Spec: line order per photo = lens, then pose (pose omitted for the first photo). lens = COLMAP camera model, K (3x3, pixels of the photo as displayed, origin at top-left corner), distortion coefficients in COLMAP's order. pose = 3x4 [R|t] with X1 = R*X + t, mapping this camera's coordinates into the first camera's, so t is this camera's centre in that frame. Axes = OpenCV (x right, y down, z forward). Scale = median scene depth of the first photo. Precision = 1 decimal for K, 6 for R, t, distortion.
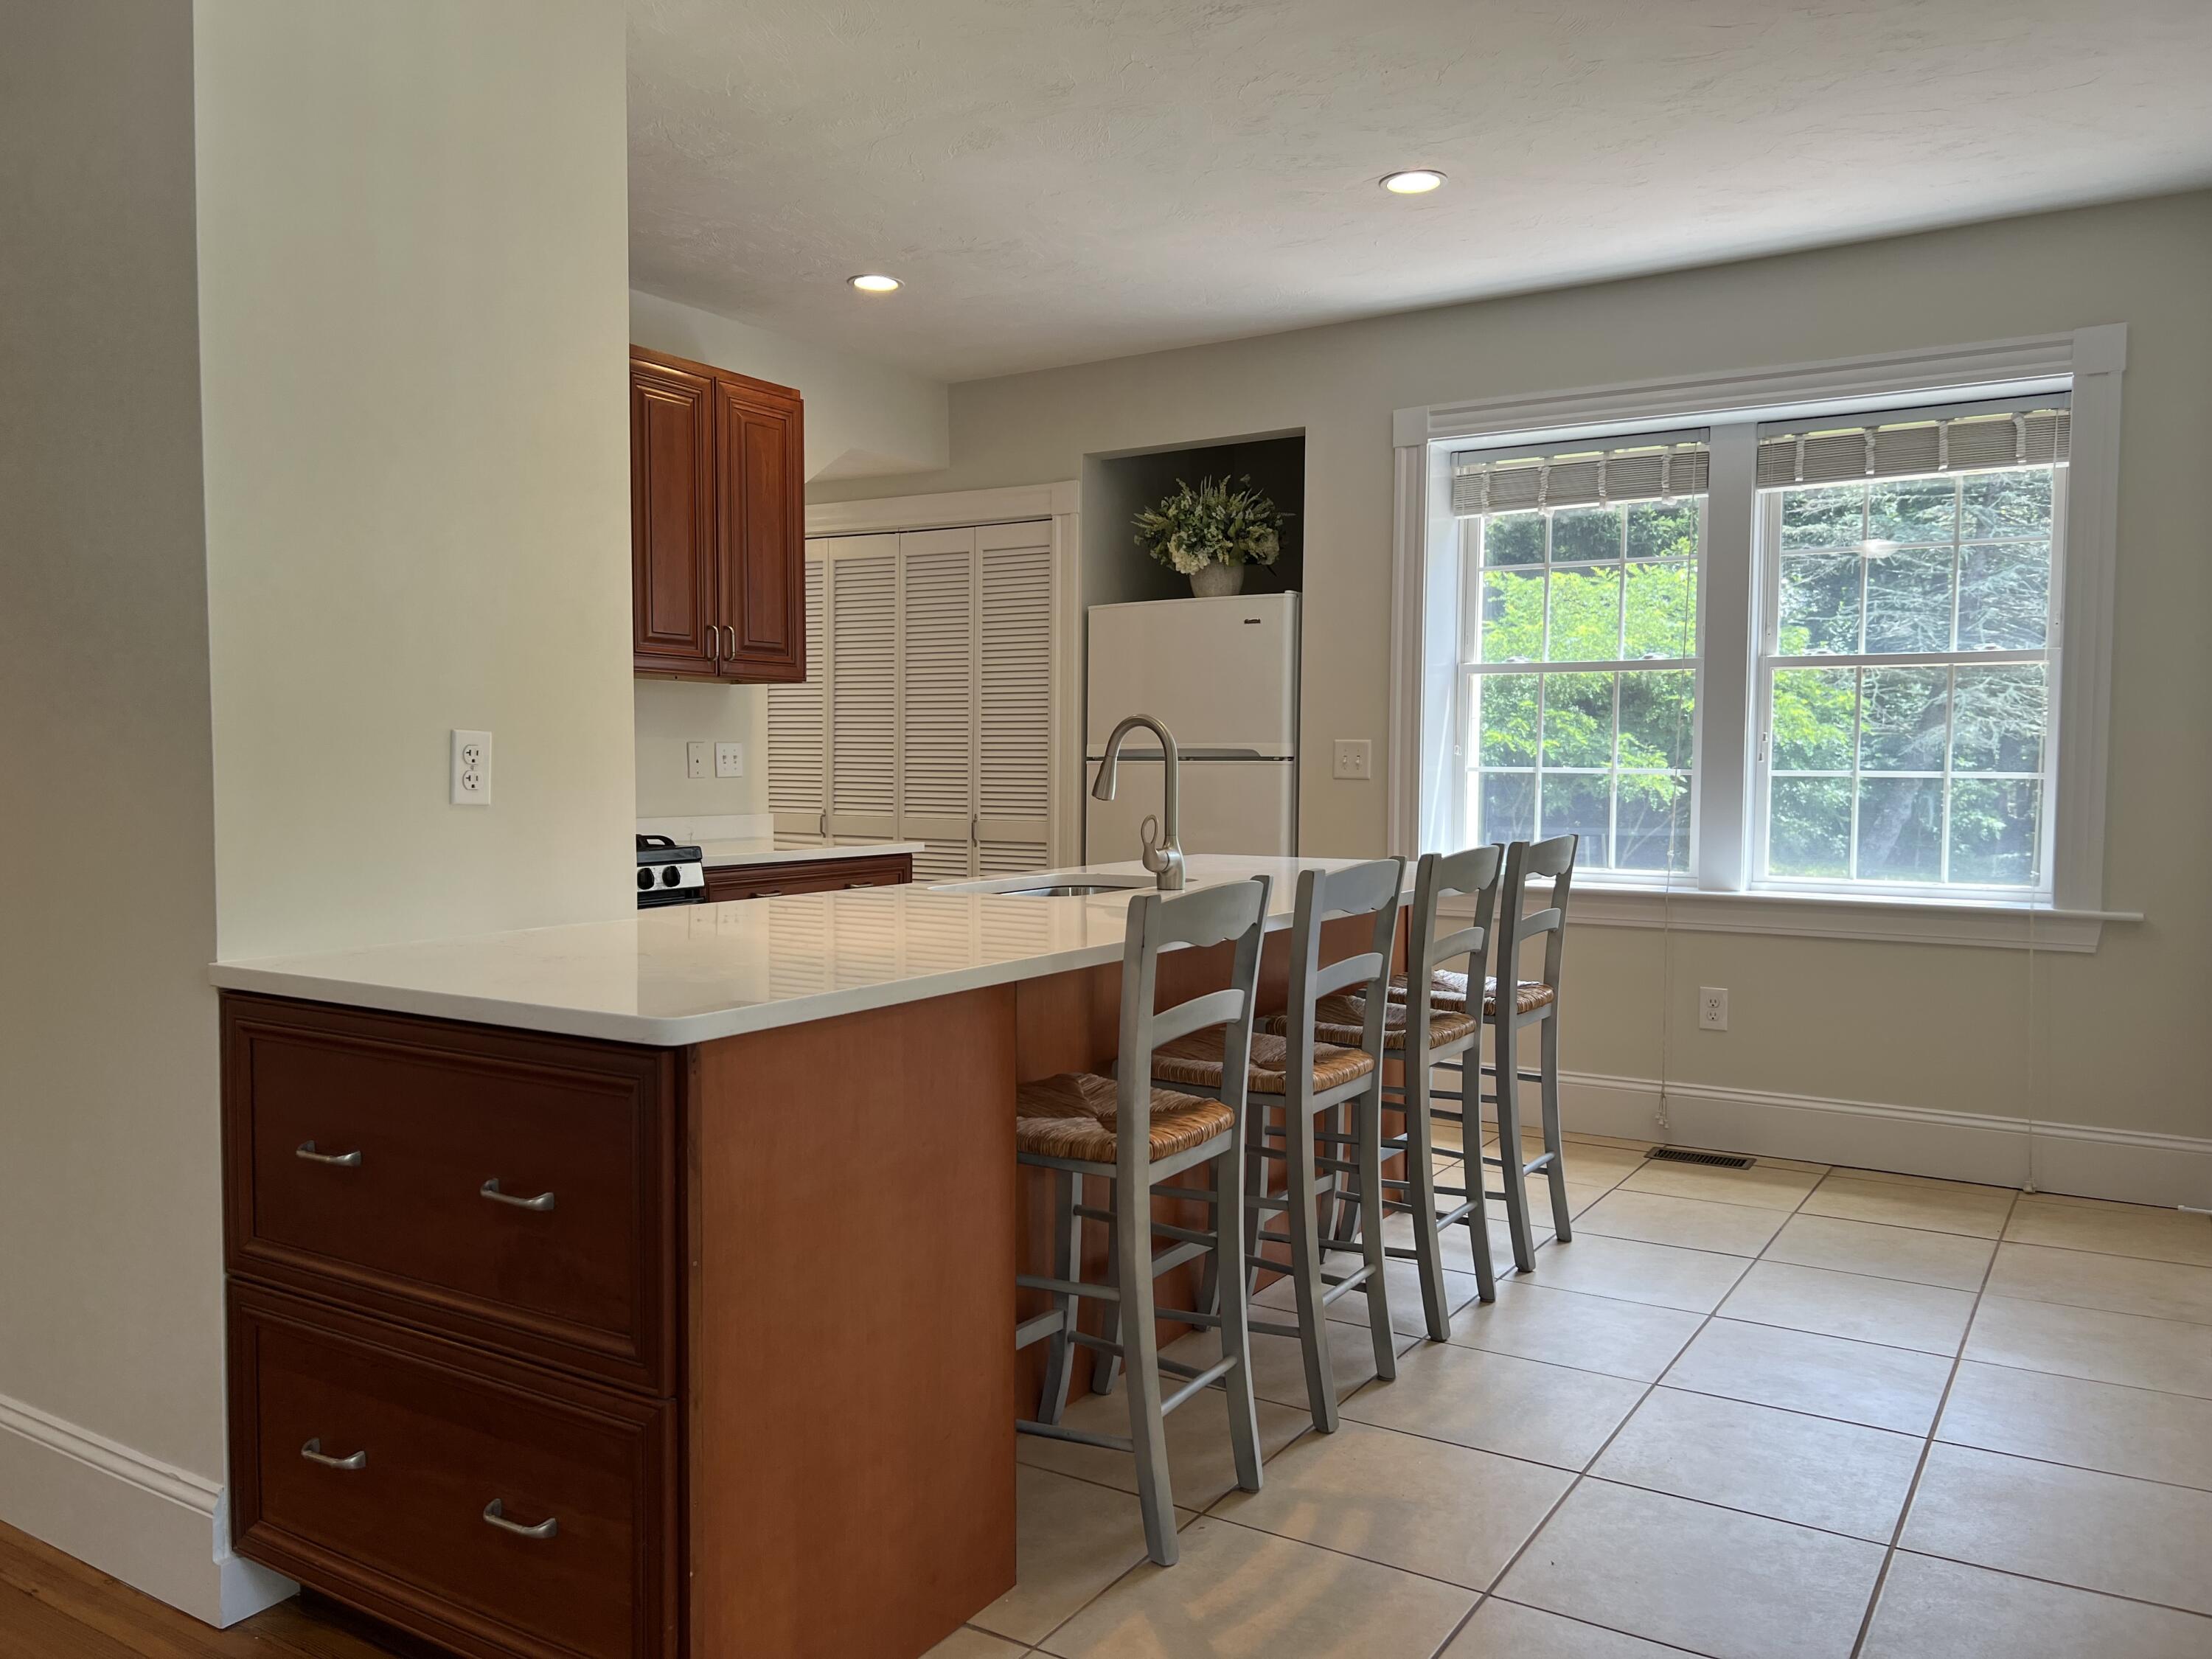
lens RADIAL K [[1676.1, 0, 1110.8], [0, 1676.1, 840.1], [0, 0, 1]] dist [0.054427, -0.062752]
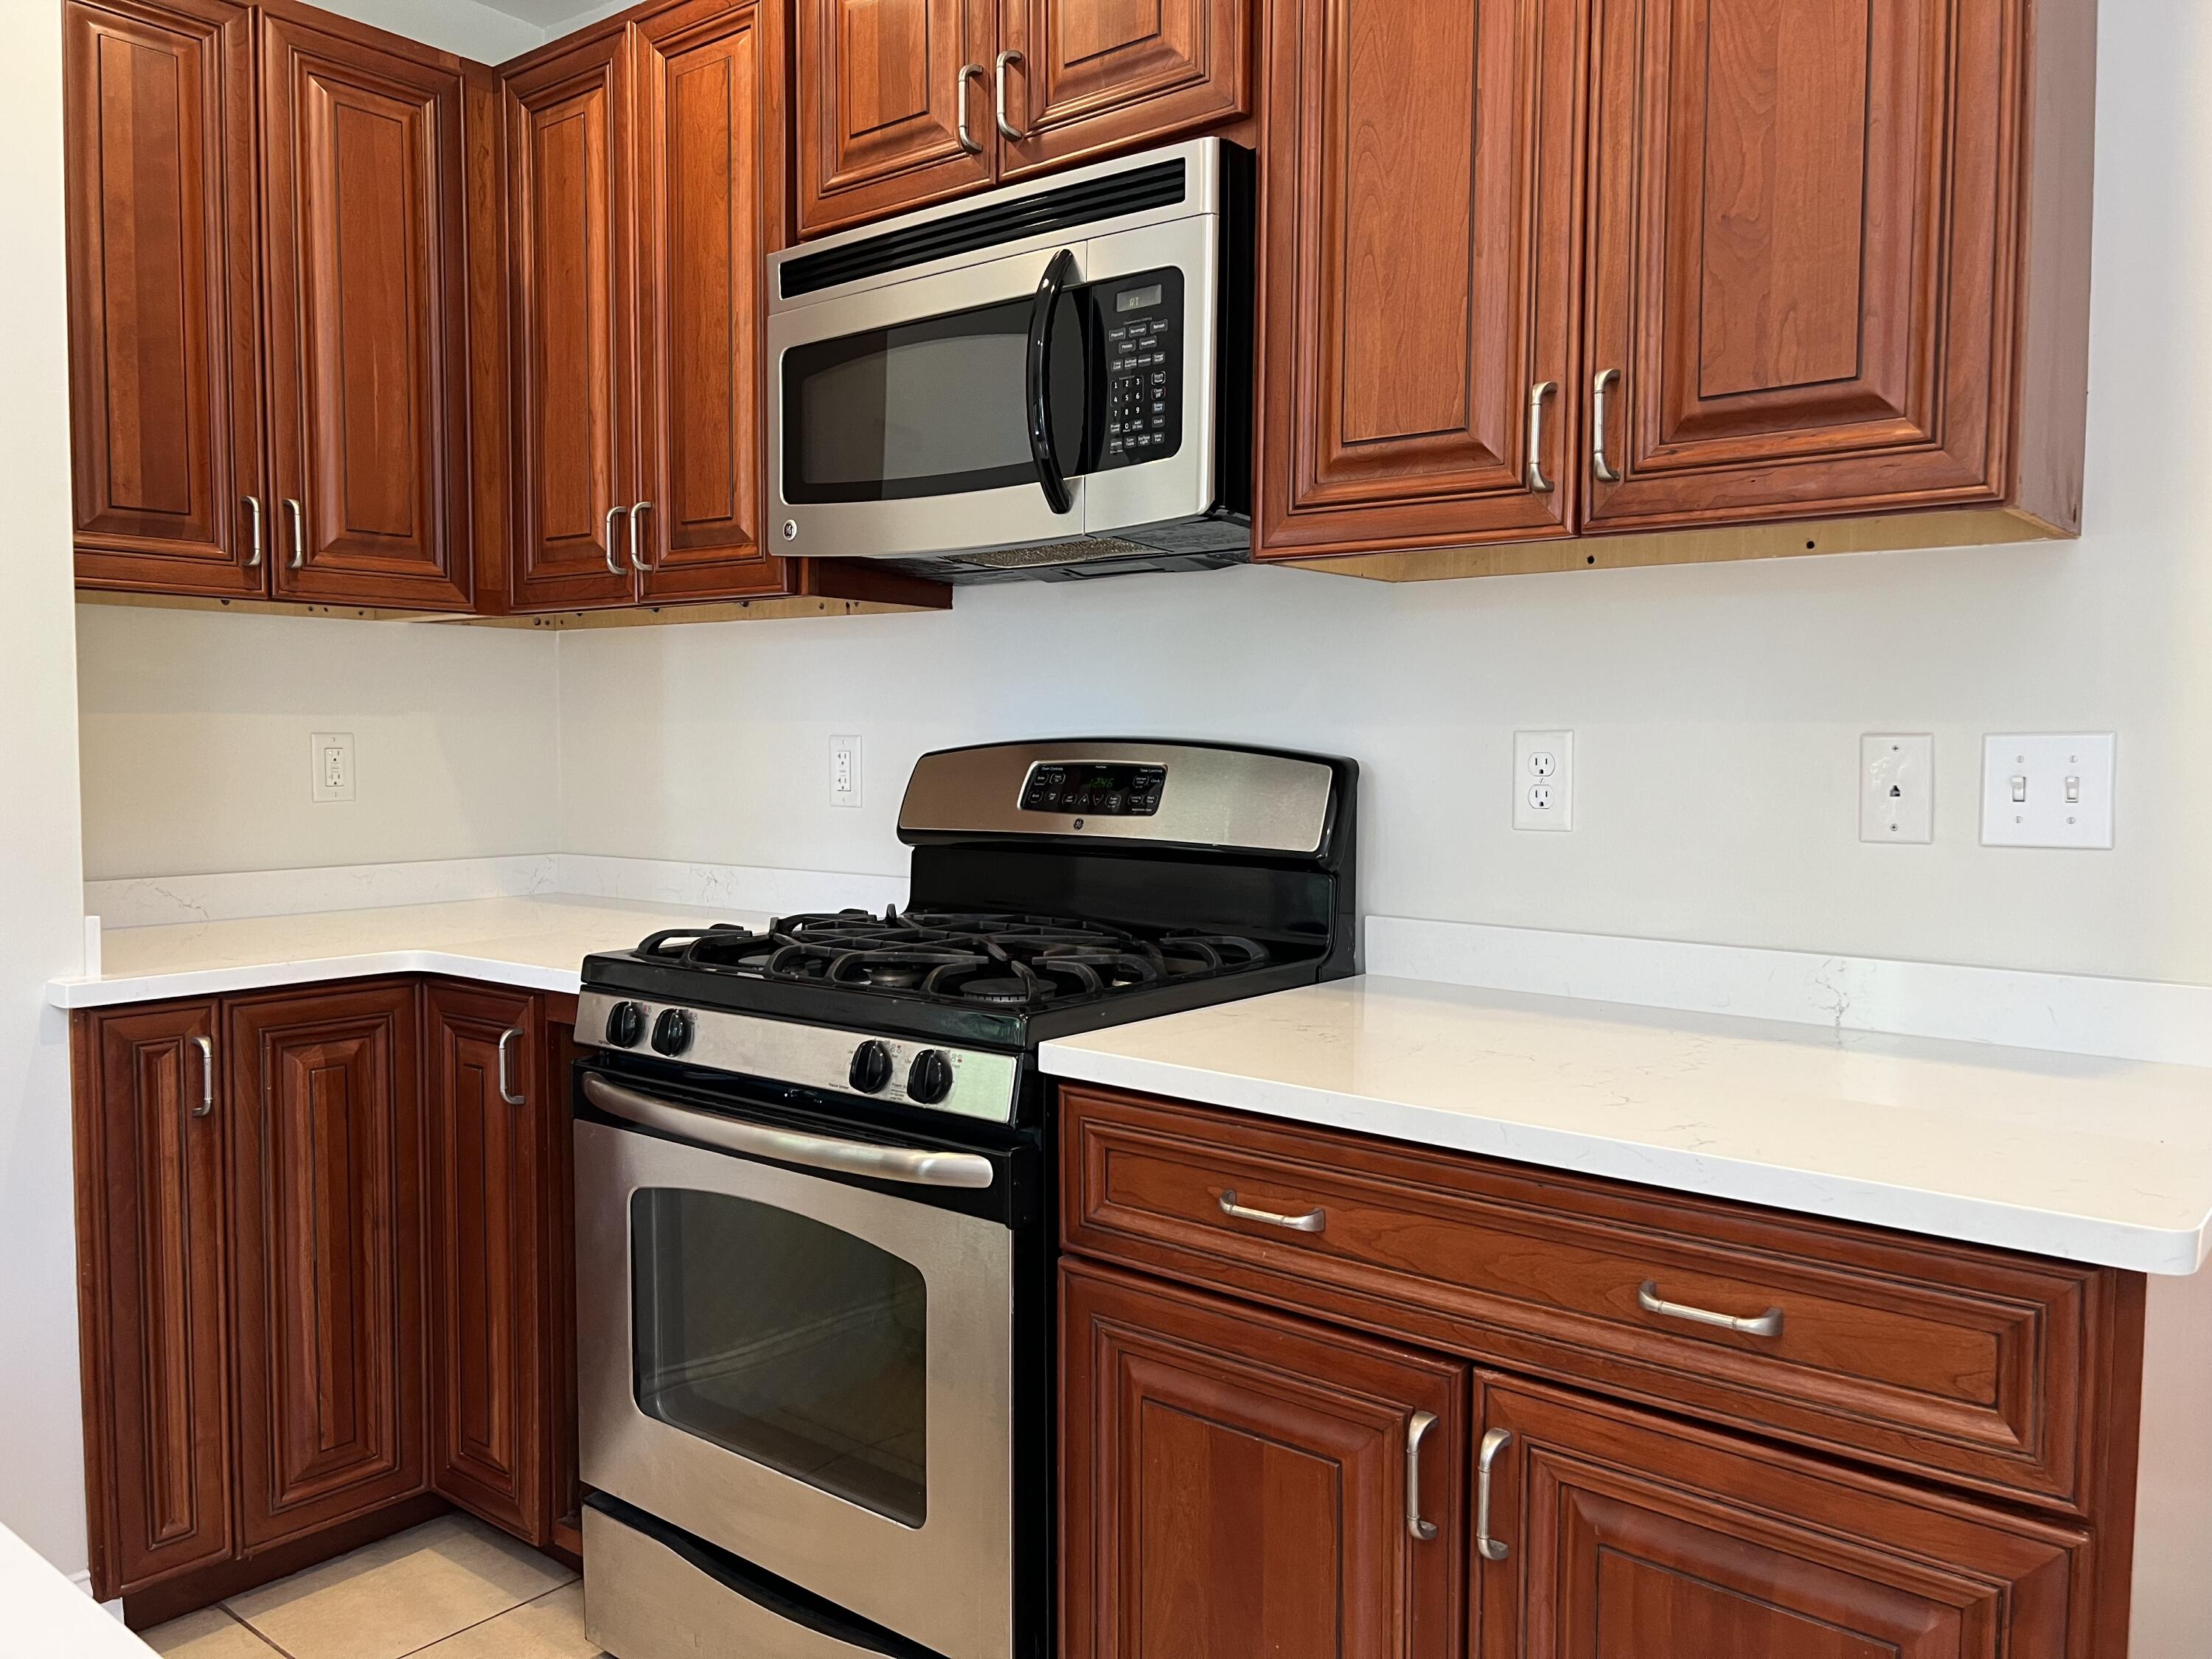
lens RADIAL K [[1676.1, 0, 1102.4], [0, 1676.1, 830.4], [0, 0, 1]] dist [0.054427, -0.062752]
pose [[-0.127572, 0.052664, -0.990430, 0.204063], [-0.053306, 0.996782, 0.059868, -0.103639], [0.990396, 0.060433, -0.124354, 1.804235]]
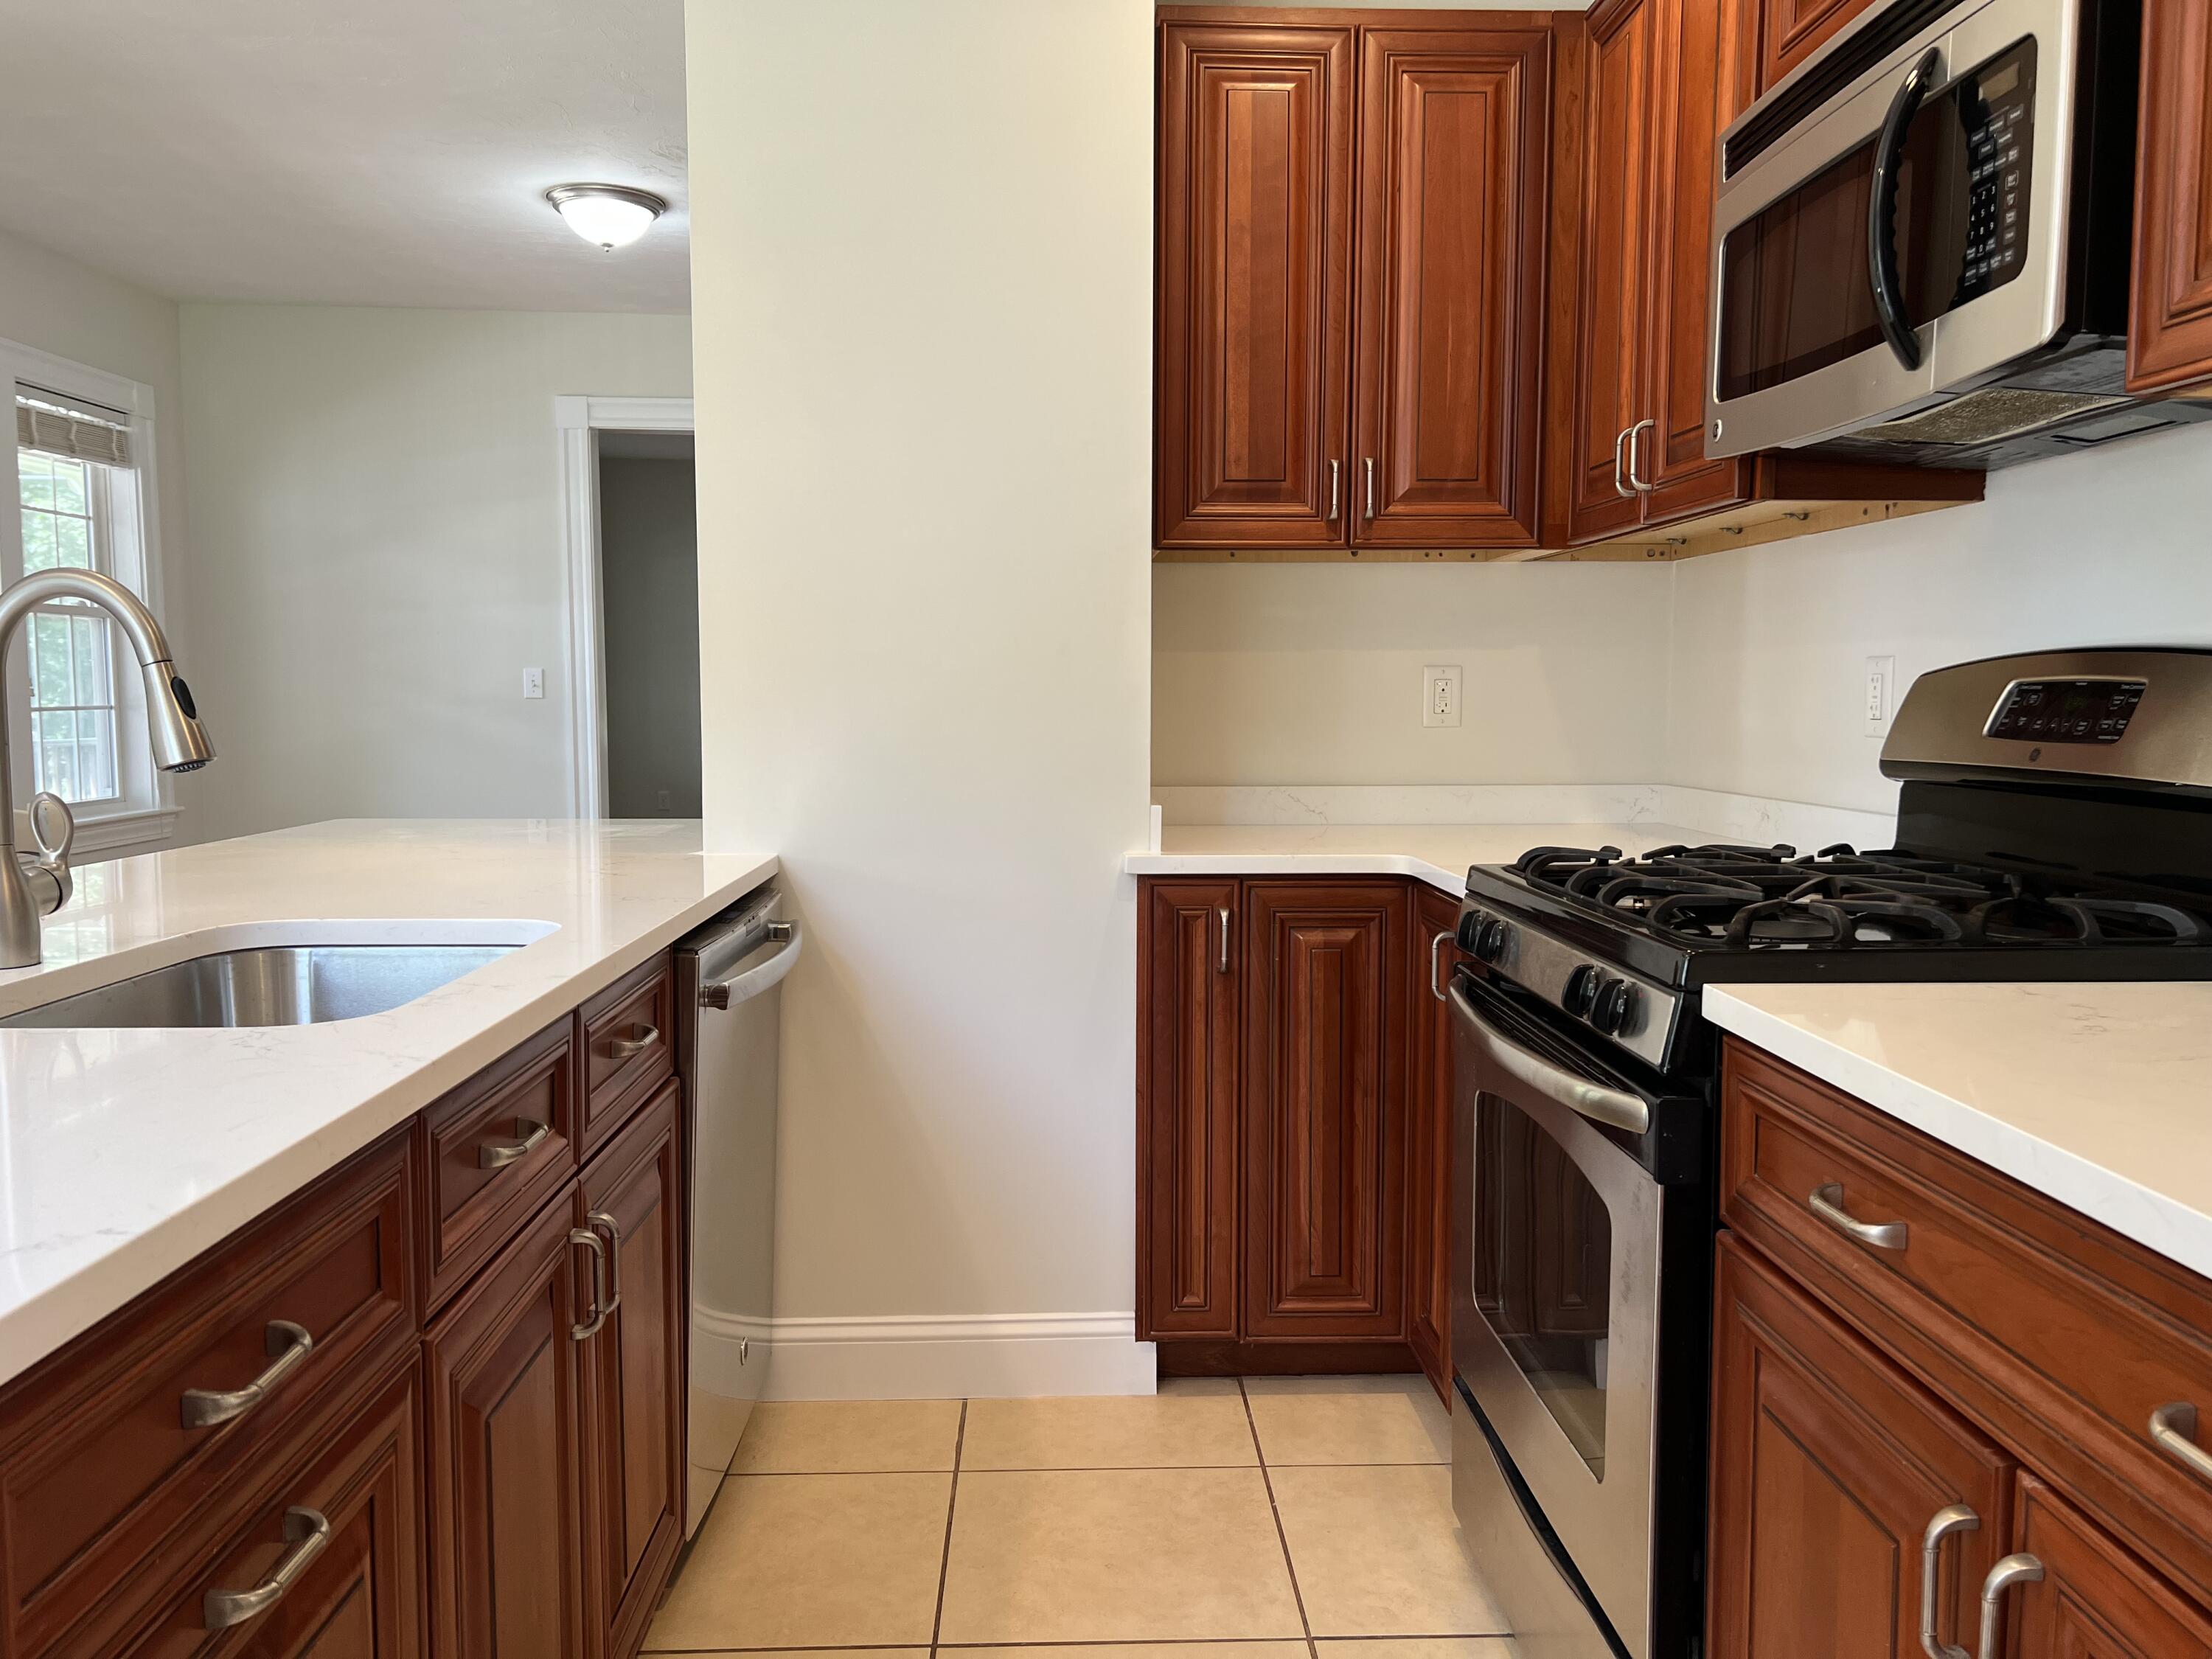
lens RADIAL K [[1676.1, 0, 1084.9], [0, 1676.1, 825.6], [0, 0, 1]] dist [0.054427, -0.062752]
pose [[-0.835479, 0.041609, -0.547944, 0.061974], [-0.029904, 0.992209, 0.120942, -0.098445], [0.548708, 0.117430, -0.827726, 2.054326]]
